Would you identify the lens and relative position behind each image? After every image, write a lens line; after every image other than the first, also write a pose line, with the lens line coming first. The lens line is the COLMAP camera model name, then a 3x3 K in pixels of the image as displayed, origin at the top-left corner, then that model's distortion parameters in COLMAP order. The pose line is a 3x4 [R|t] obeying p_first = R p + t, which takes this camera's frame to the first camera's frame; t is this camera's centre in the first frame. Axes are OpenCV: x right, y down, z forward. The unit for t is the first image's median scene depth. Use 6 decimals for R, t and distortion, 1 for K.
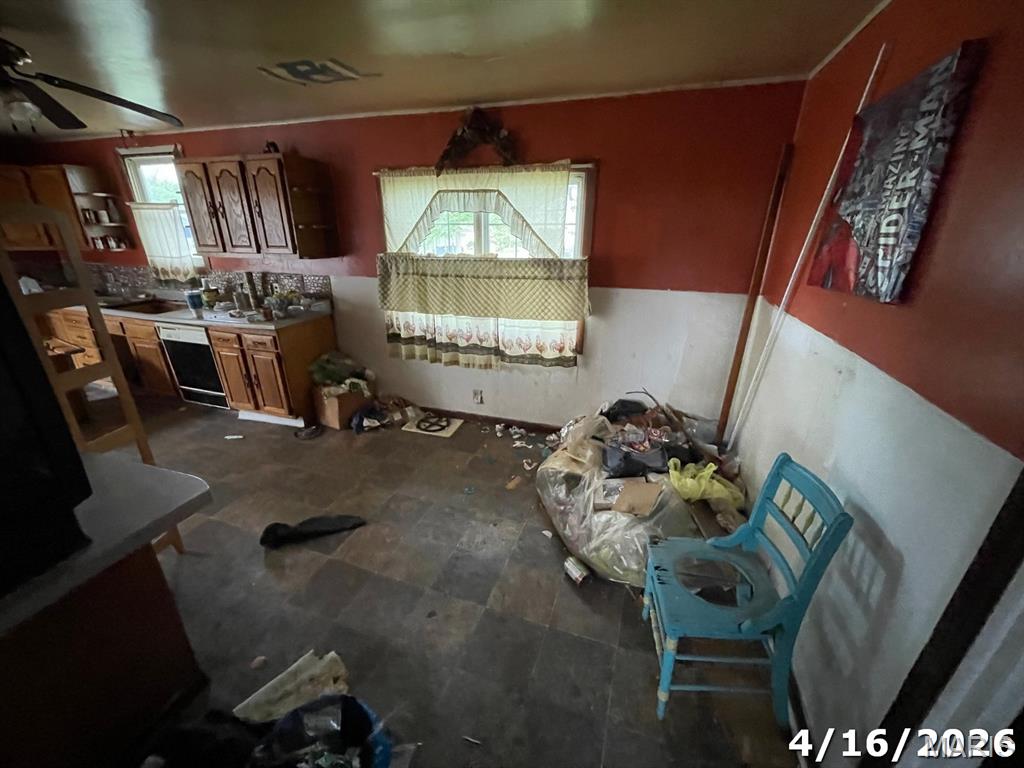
lens RADIAL K [[408.3, 0, 513.5], [0, 408.3, 388.0], [0, 0, 1]] dist [-0.004625, 0.001108]
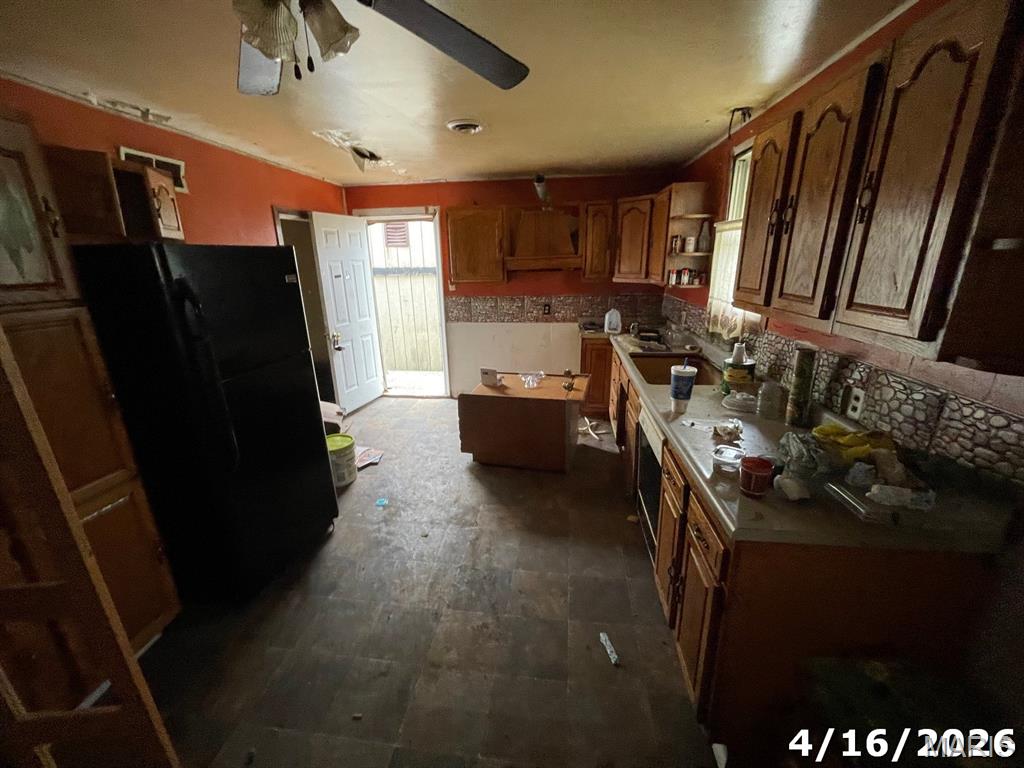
lens RADIAL K [[408.3, 0, 511.7], [0, 408.3, 385.3], [0, 0, 1]] dist [-0.004625, 0.001108]
pose [[0.193337, 0.273481, -0.942247, -0.284651], [-0.337526, 0.920288, 0.197852, -0.230633], [0.921247, 0.279781, 0.270233, 0.596231]]
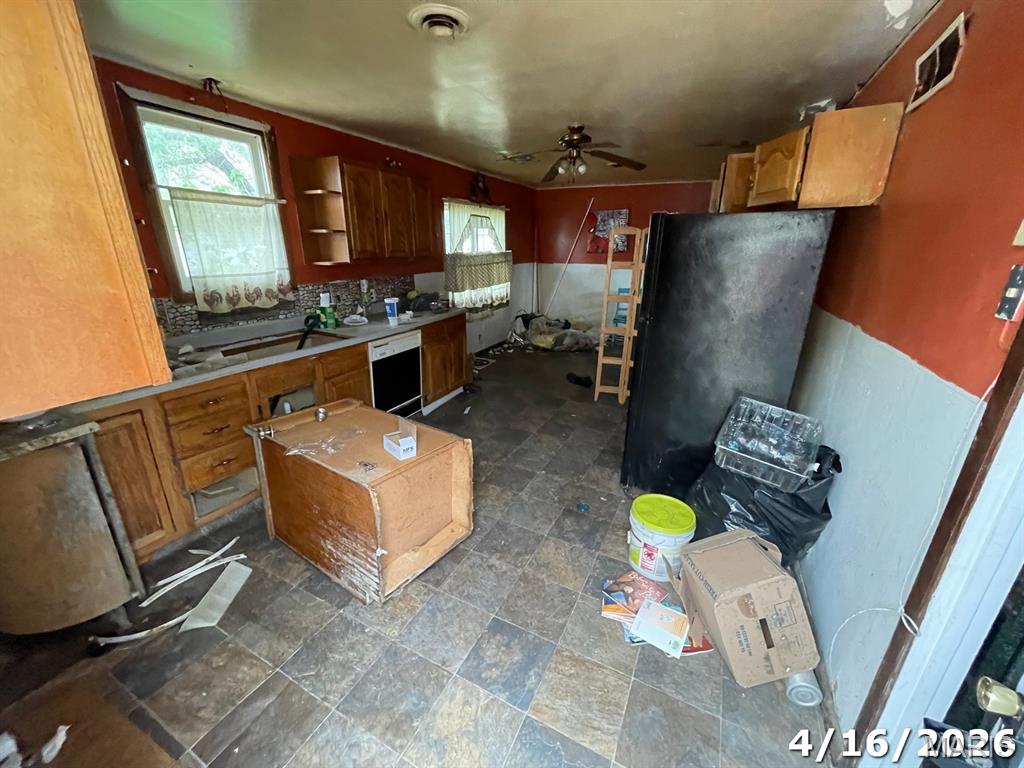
lens RADIAL K [[408.3, 0, 507.4], [0, 408.3, 384.0], [0, 0, 1]] dist [-0.004625, 0.001108]
pose [[0.146732, -0.327948, 0.933231, -1.613131], [0.351727, 0.899084, 0.260646, -0.198967], [-0.924531, 0.289997, 0.247272, 0.530165]]
